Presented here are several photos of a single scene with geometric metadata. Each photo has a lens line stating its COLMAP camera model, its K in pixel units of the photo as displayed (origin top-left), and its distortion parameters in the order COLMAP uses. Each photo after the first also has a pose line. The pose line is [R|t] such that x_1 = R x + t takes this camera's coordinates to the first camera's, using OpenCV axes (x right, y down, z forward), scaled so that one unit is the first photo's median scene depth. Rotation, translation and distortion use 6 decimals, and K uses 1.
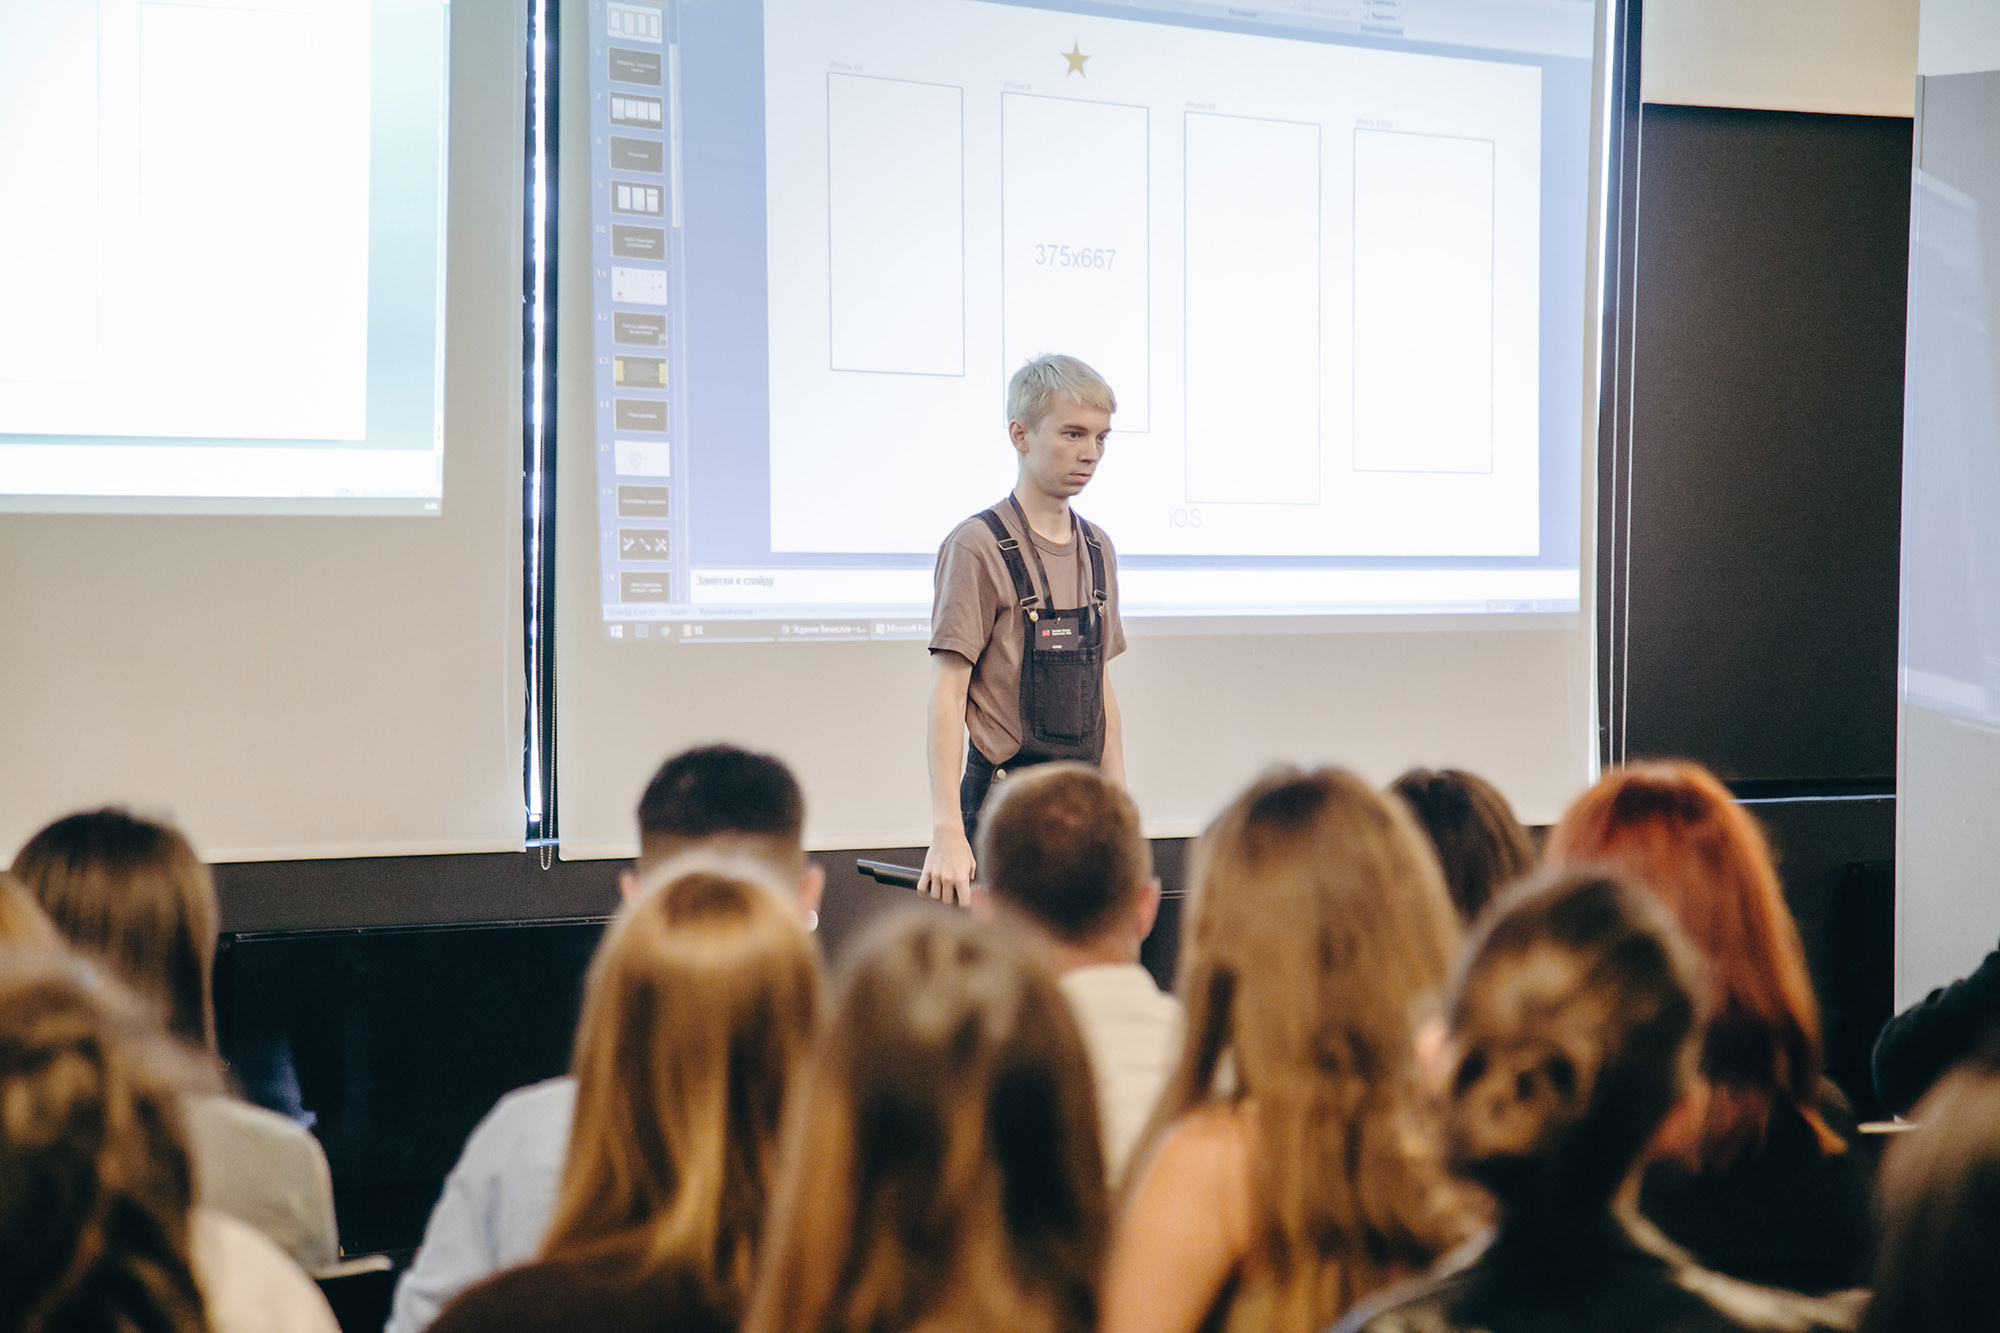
lens RADIAL K [[5830.5, 0, 1008.2], [0, 5830.5, 674.8], [0, 0, 1]] dist [0.746229, 0.000000]
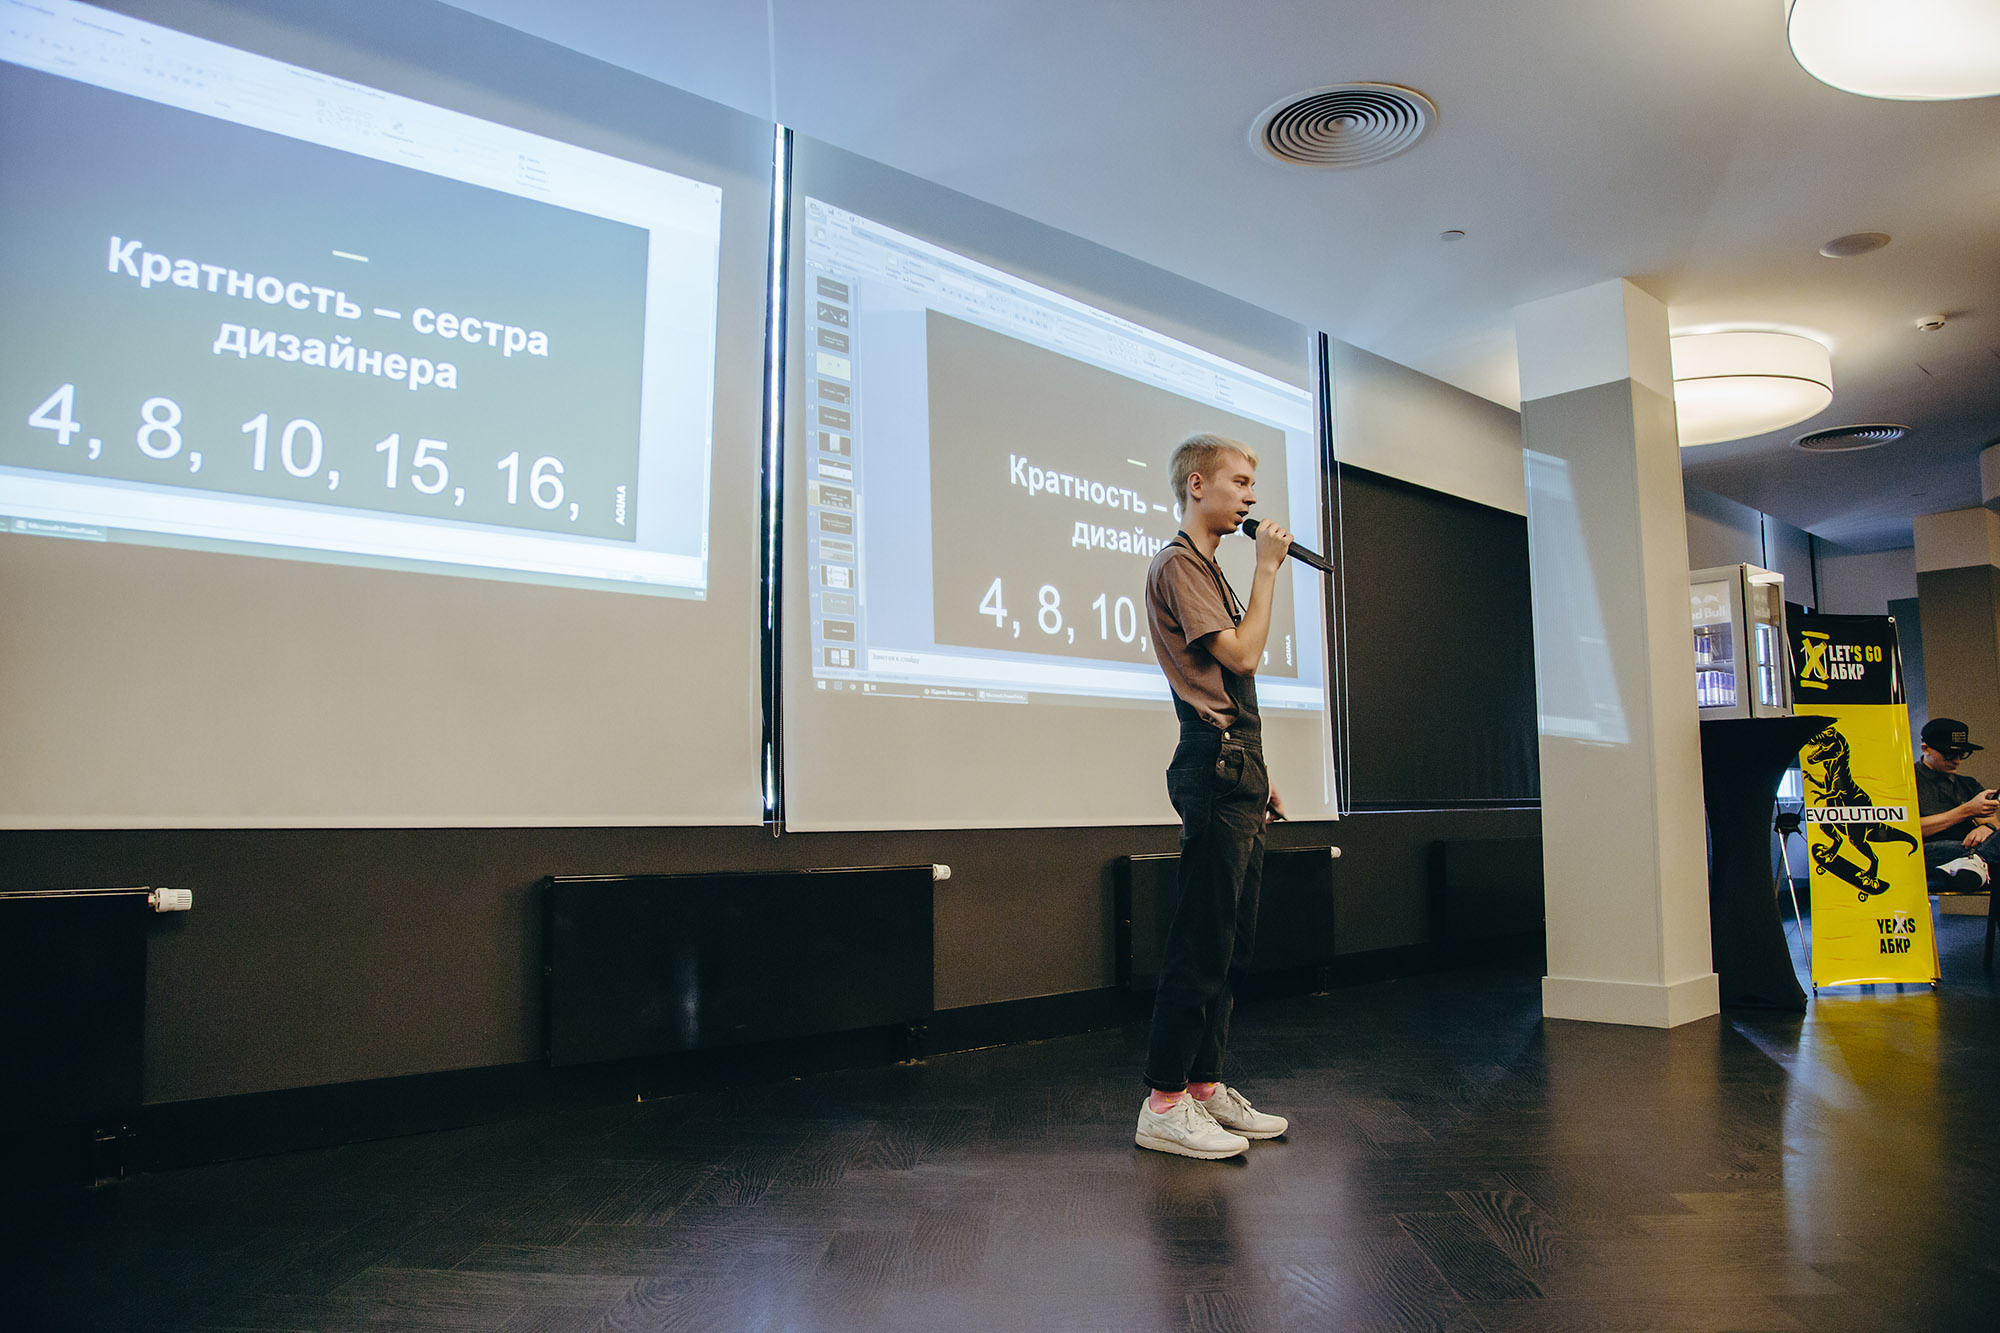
lens RADIAL K [[1433.0, 0, 1035.4], [0, 1433.0, 666.7], [0, 0, 1]] dist [-0.047155, 0.008771]
pose [[0.996711, -0.016721, 0.079289, -0.040215], [0.027210, 0.990727, -0.133116, 0.040084], [-0.076328, 0.134836, 0.987924, 0.615724]]
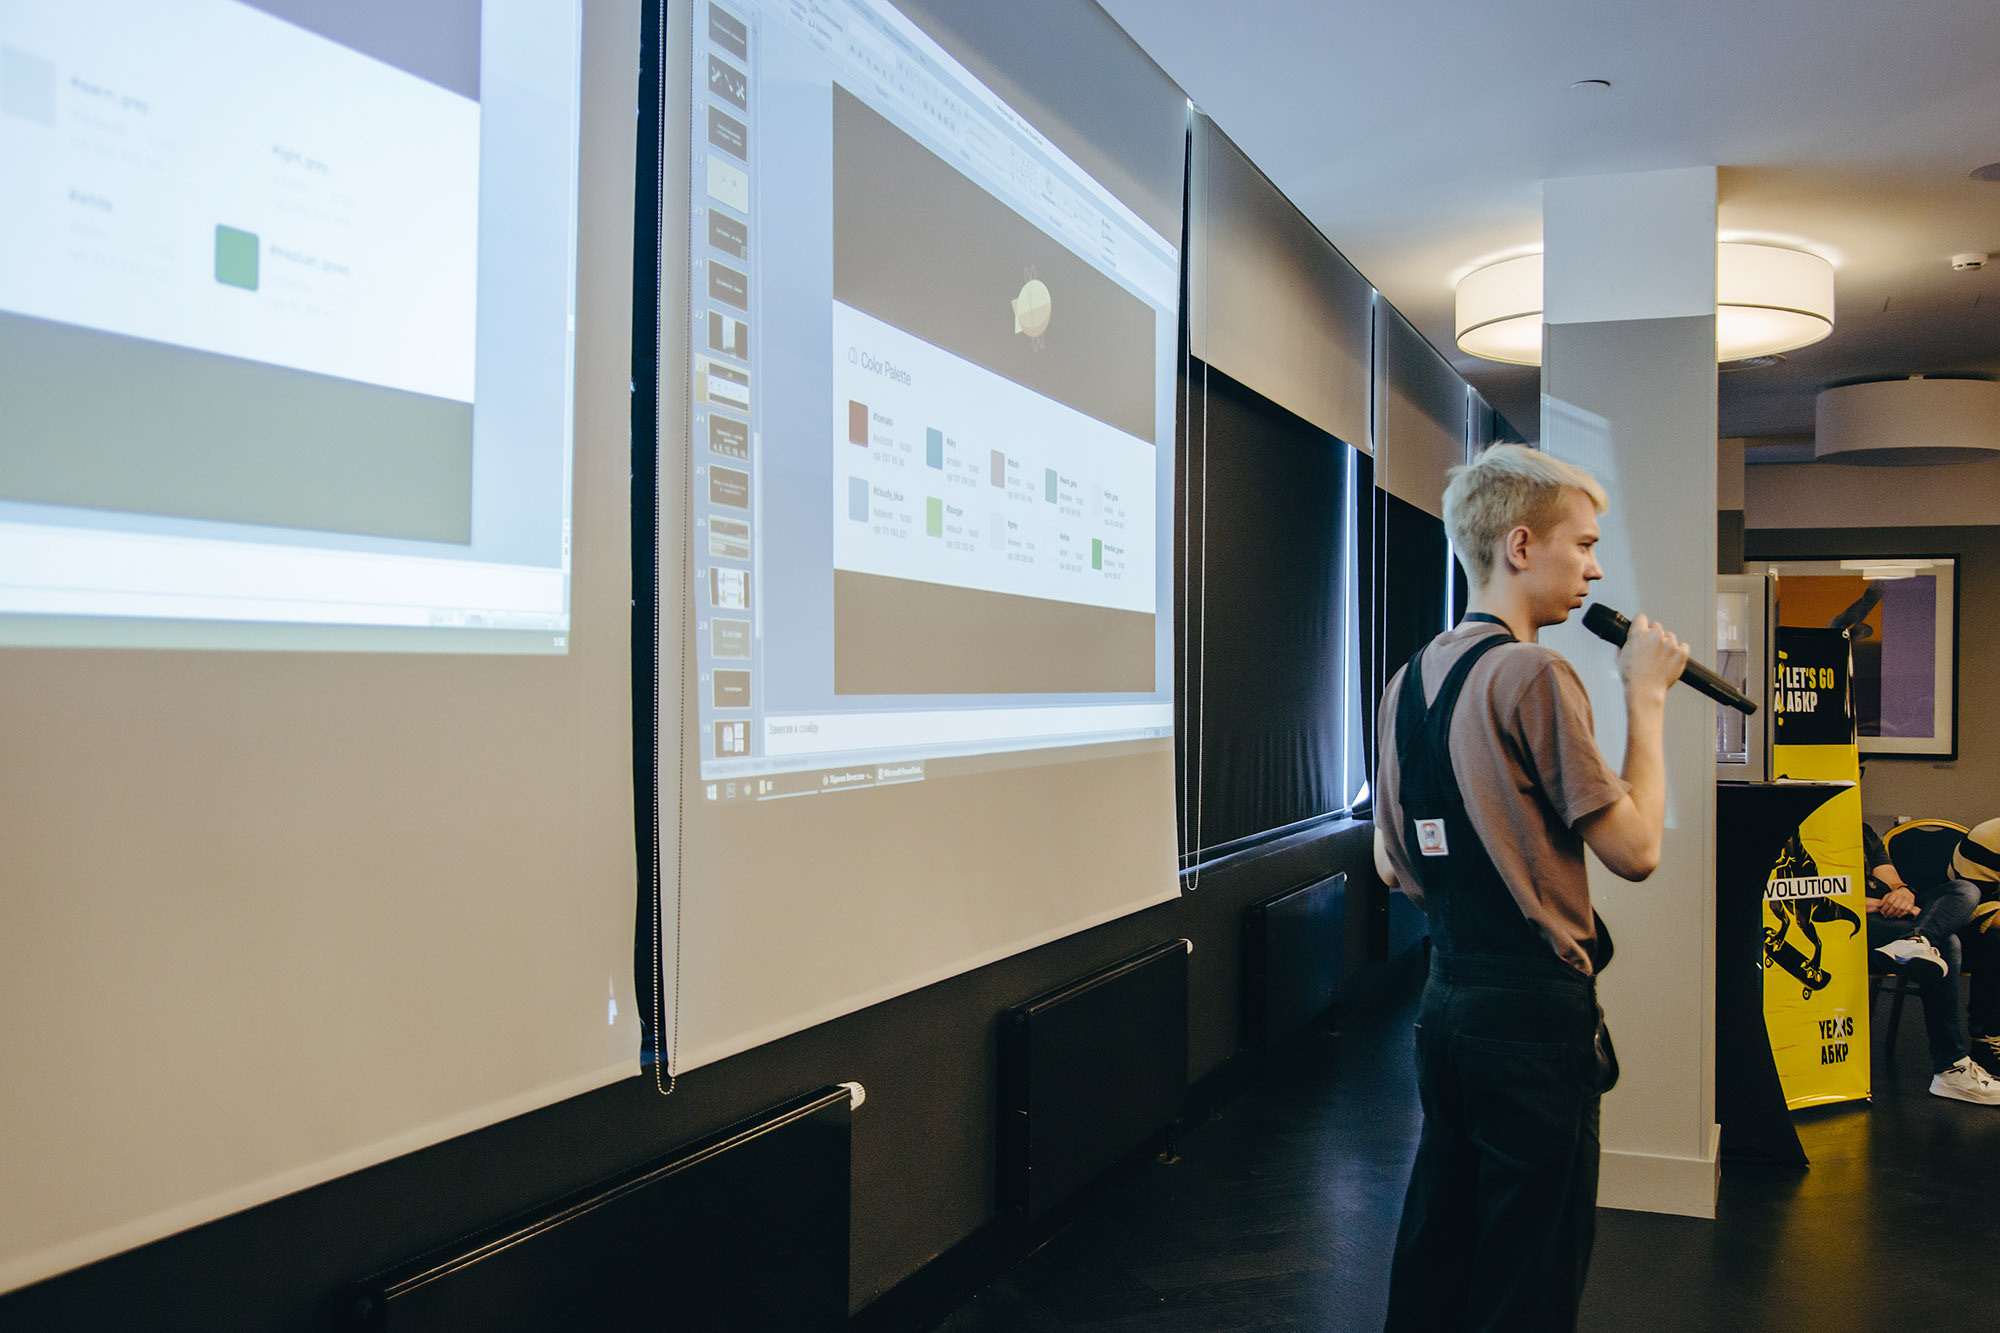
lens RADIAL K [[1923.8, 0, 999.4], [0, 1923.8, 674.0], [0, 0, 1]] dist [0.020752, 0.000000]
pose [[0.875490, -0.002703, 0.483228, -0.163933], [0.015094, 0.999649, -0.021757, -0.017765], [-0.483000, 0.026342, 0.875224, 0.734806]]
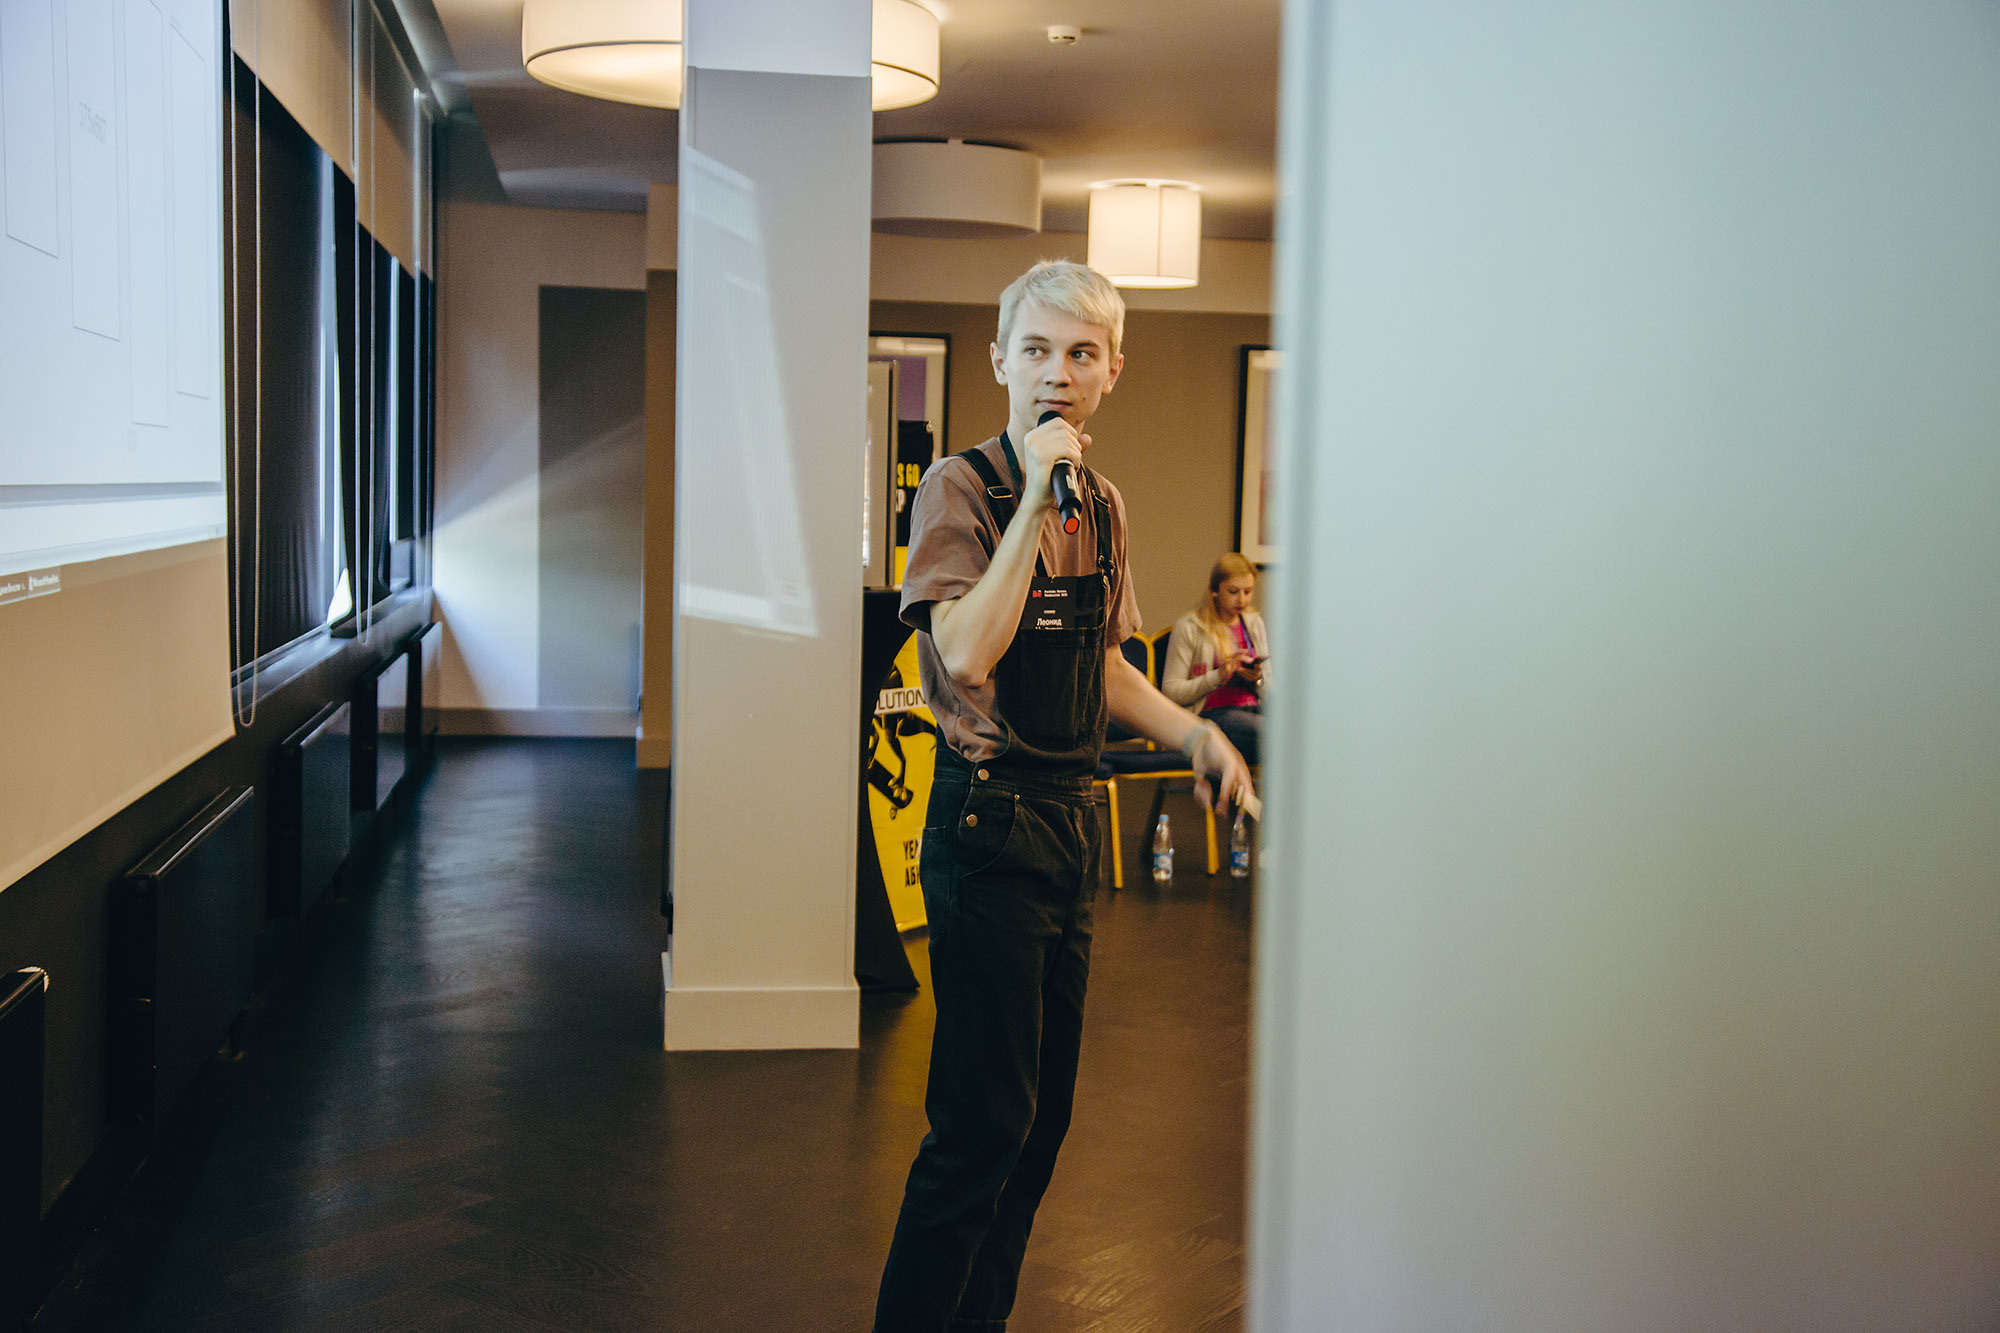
lens RADIAL K [[2497.6, 0, 996.6], [0, 2497.6, 678.0], [0, 0, 1]] dist [0.084616, 0.000000]
pose [[0.510617, -0.065762, 0.857290, -0.248385], [0.004870, 0.997276, 0.073600, -0.019943], [-0.859794, -0.033407, 0.509547, 0.745957]]
